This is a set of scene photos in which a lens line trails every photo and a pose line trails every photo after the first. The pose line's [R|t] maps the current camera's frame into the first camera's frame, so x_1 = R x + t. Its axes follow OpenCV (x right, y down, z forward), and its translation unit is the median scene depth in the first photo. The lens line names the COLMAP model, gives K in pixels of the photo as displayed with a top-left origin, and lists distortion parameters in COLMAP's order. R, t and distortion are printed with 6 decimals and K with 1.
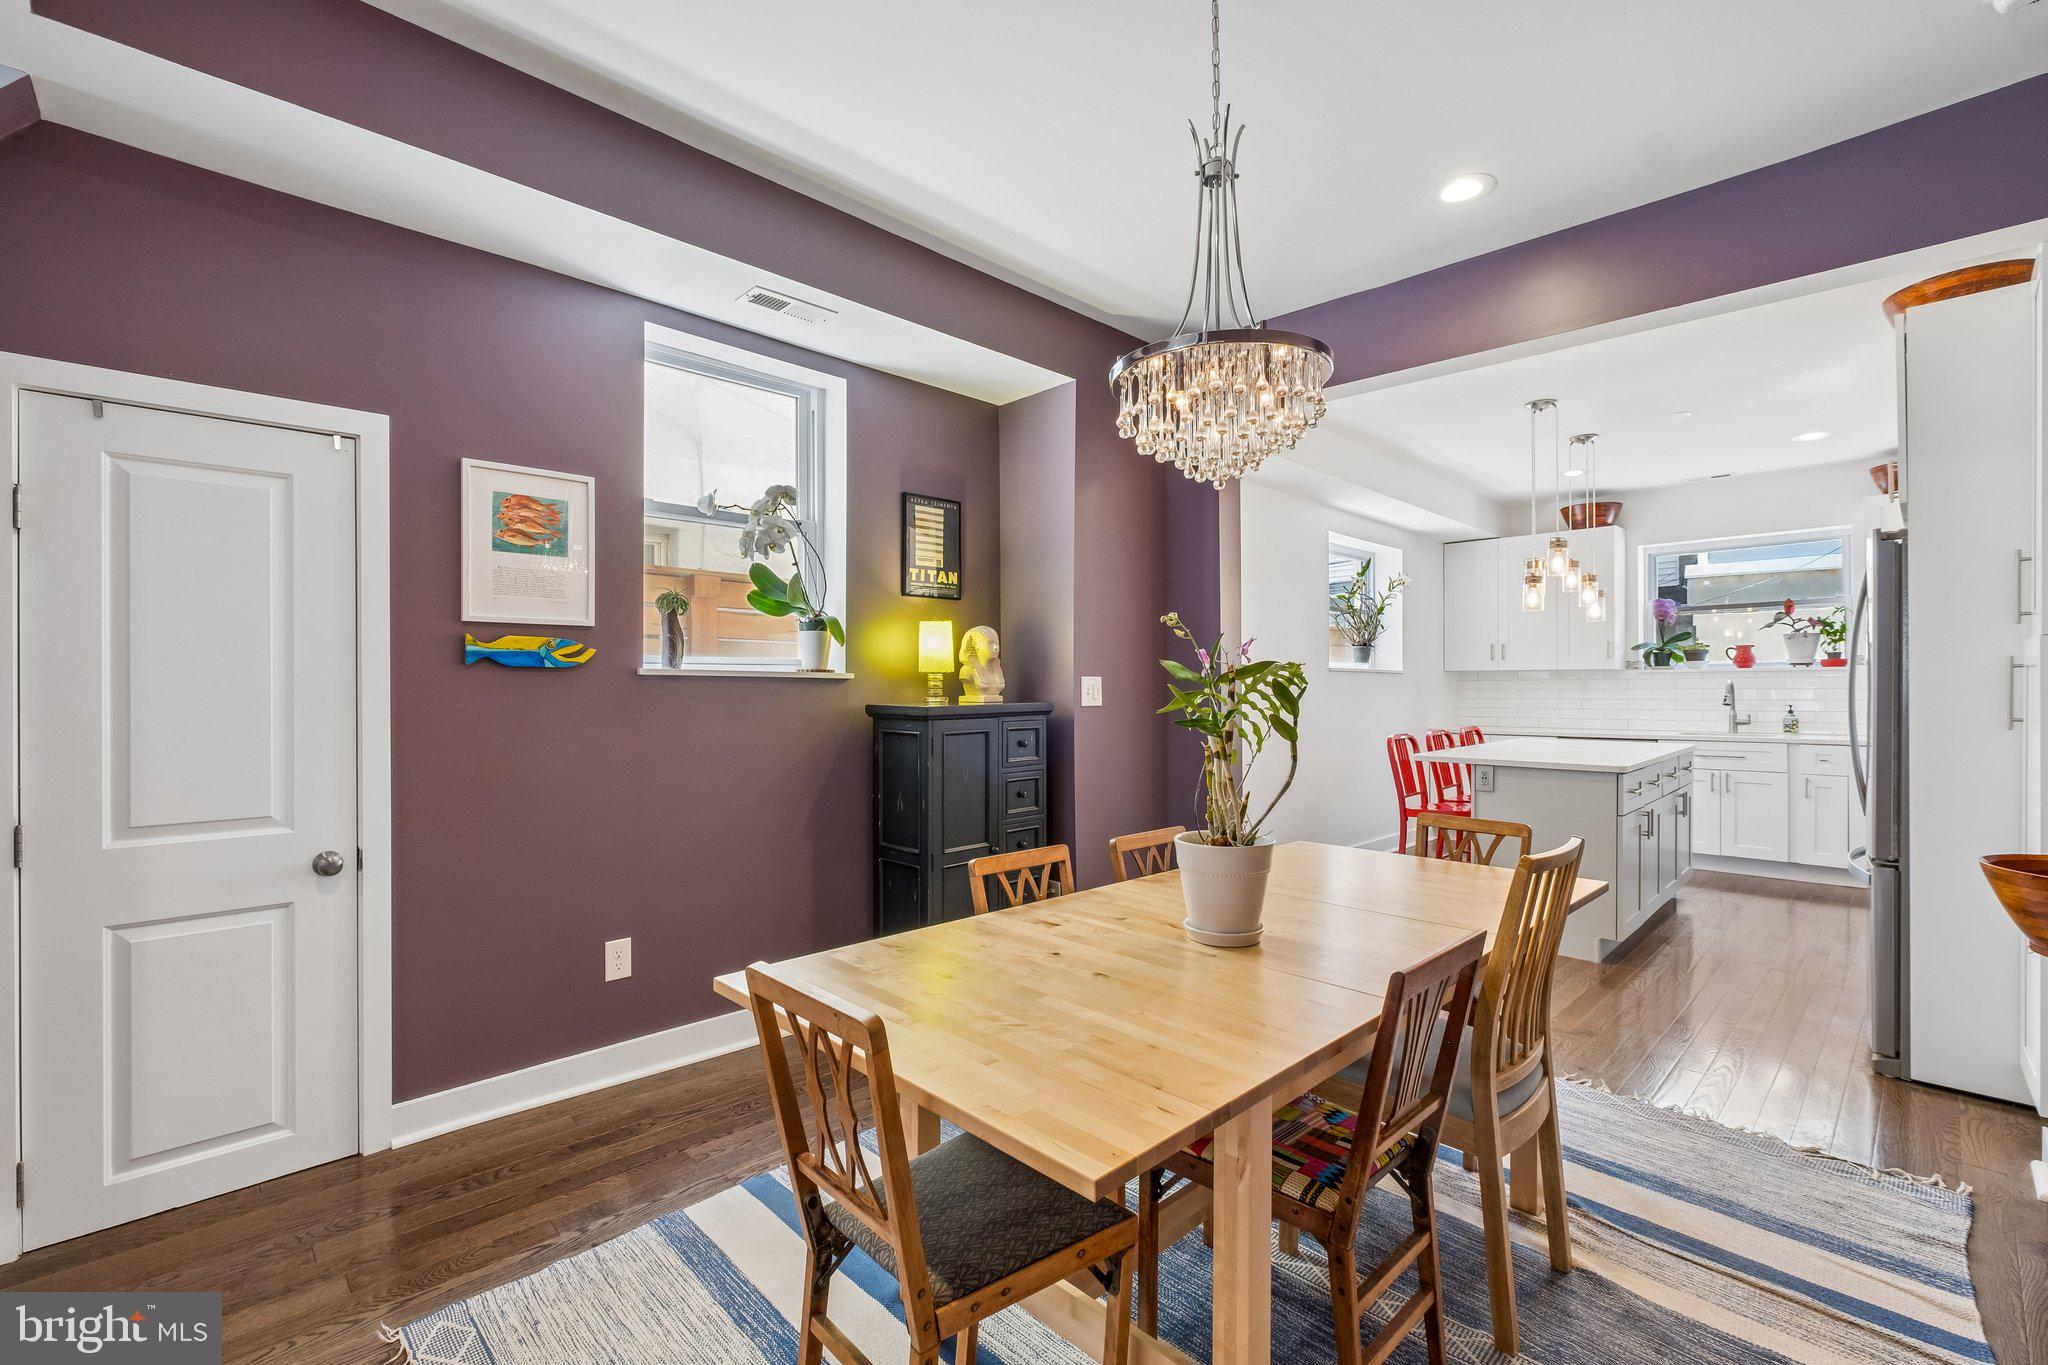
lens RADIAL K [[900.2, 0, 1004.3], [0, 900.2, 685.9], [0, 0, 1]] dist [-0.006897, -0.000398]
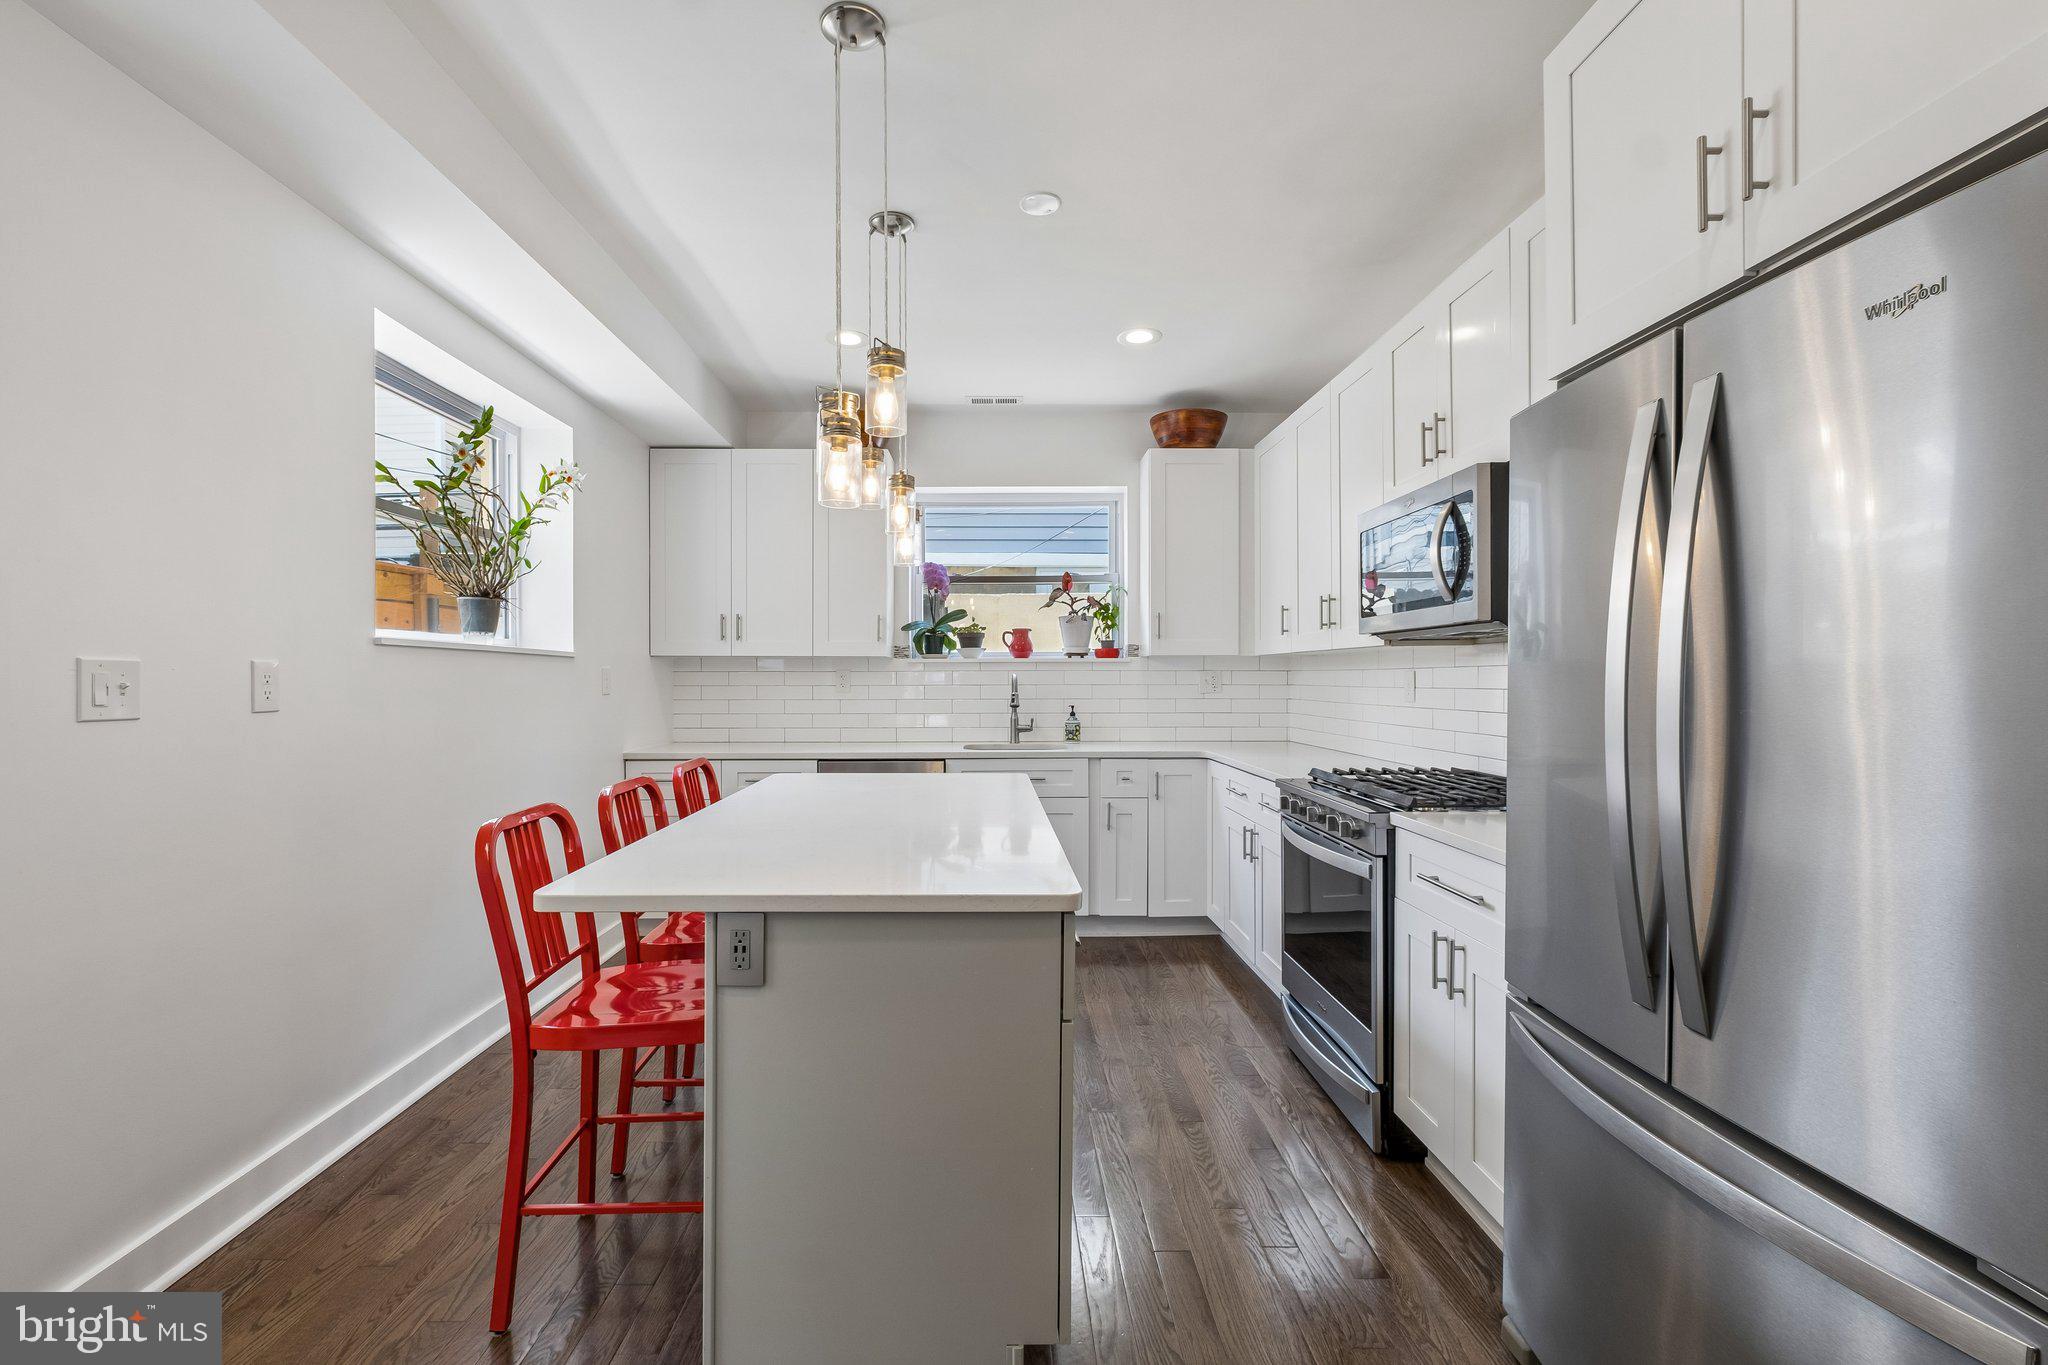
lens RADIAL K [[900.2, 0, 1004.3], [0, 900.2, 685.9], [0, 0, 1]] dist [-0.006897, -0.000398]
pose [[0.681106, -0.003083, 0.732179, 0.300682], [-0.002936, 0.999972, 0.006942, -0.001471], [-0.732179, -0.006878, 0.681077, 0.592956]]
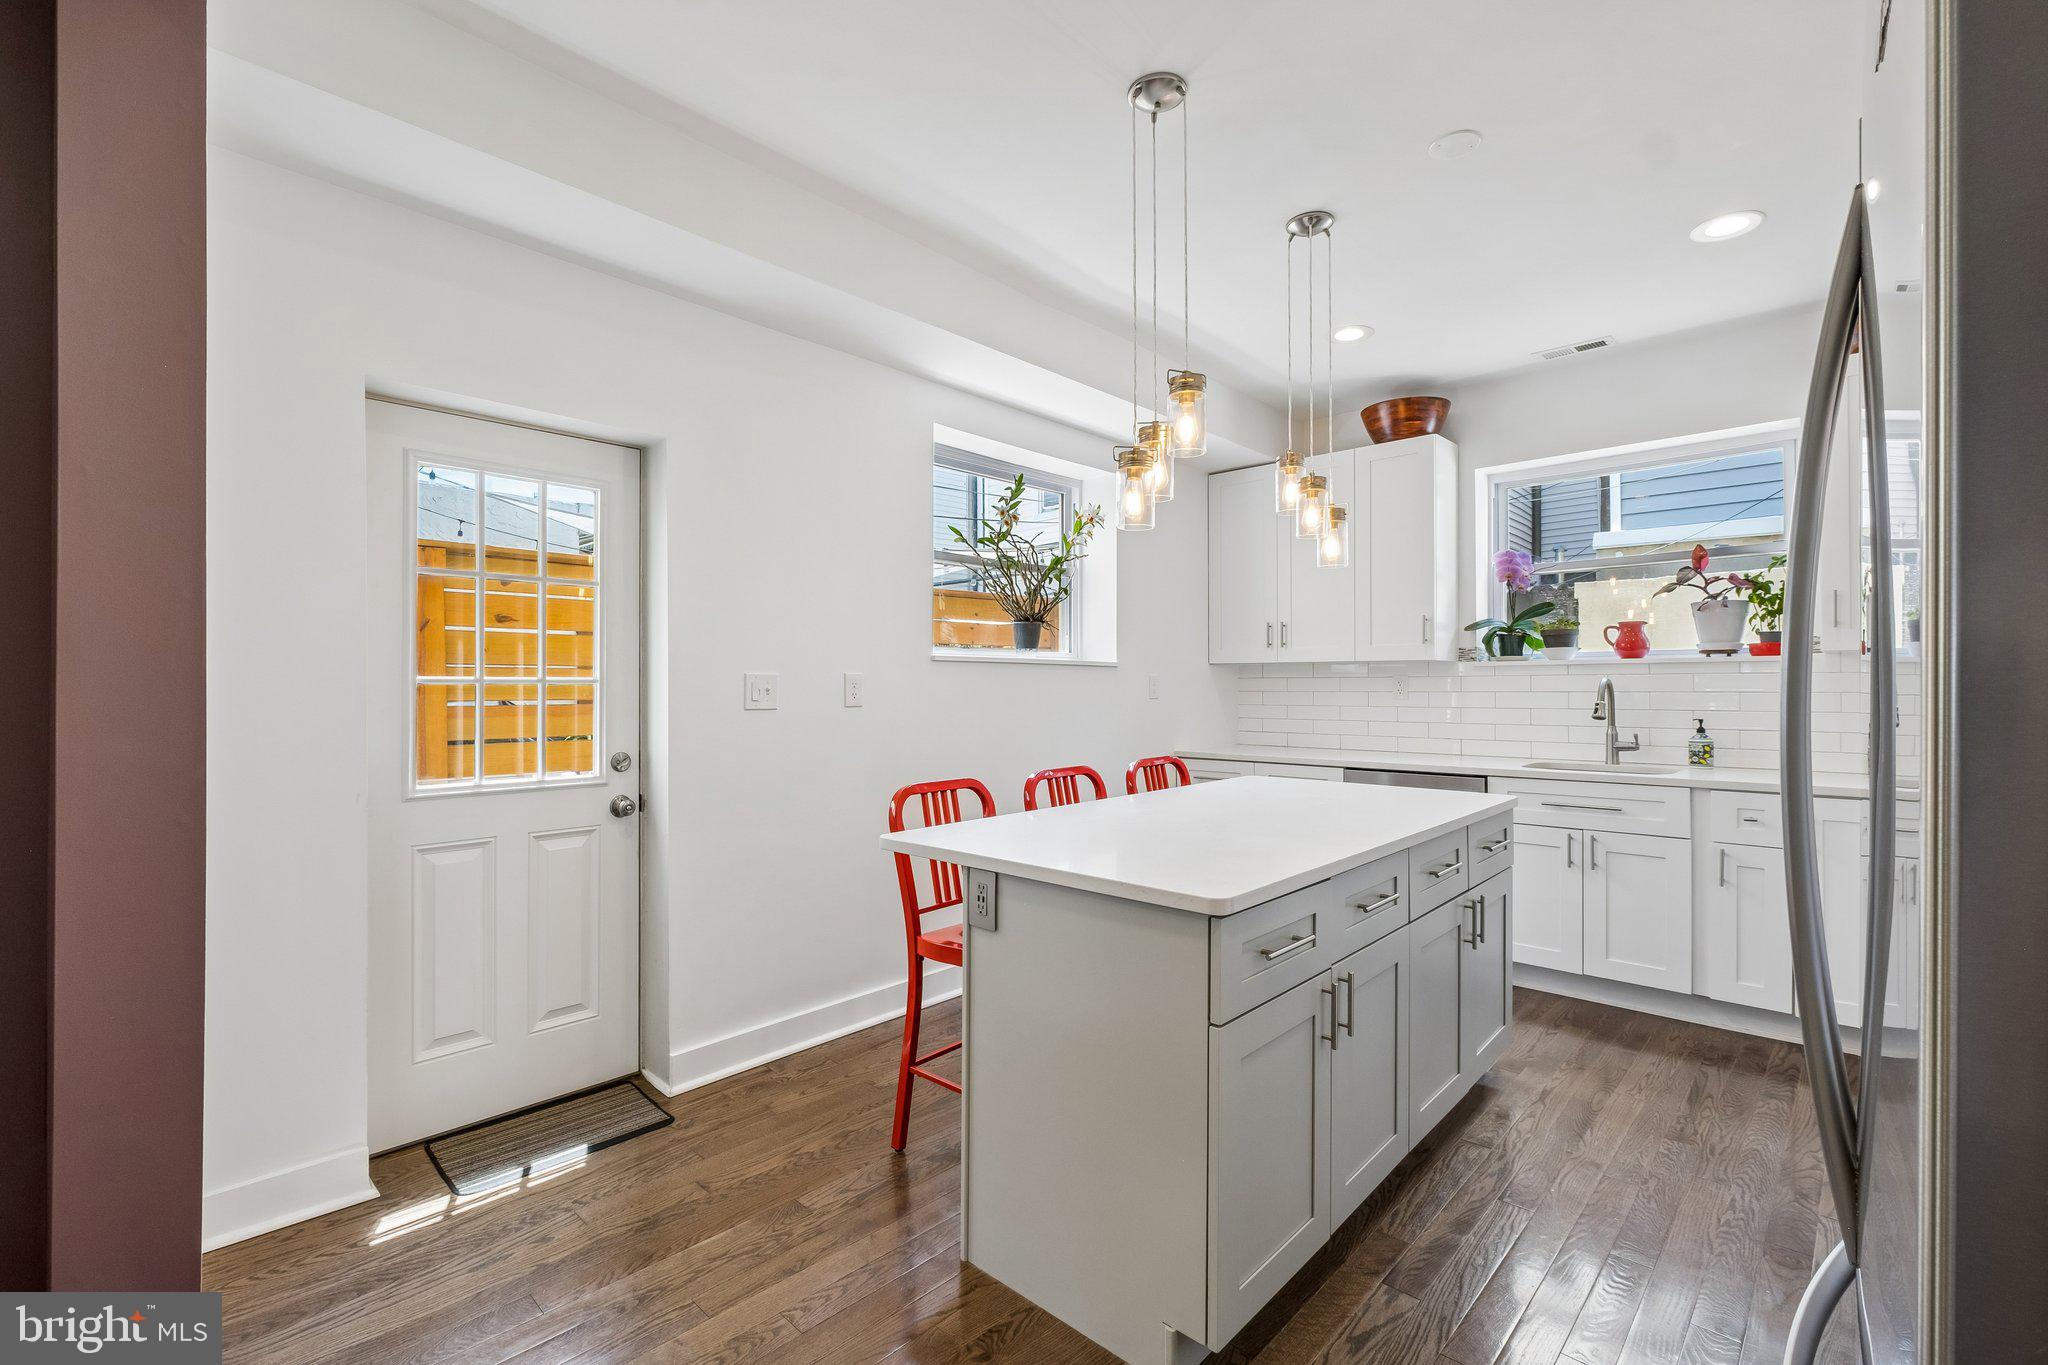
lens RADIAL K [[908.3, 0, 1001.4], [0, 908.3, 682.0], [0, 0, 1]] dist [-0.002489, -0.000177]
pose [[0.999344, 0.001727, 0.036178, 0.453800], [-0.001651, 0.999996, -0.002128, -0.001914], [-0.036182, 0.002067, 0.999343, 0.478231]]
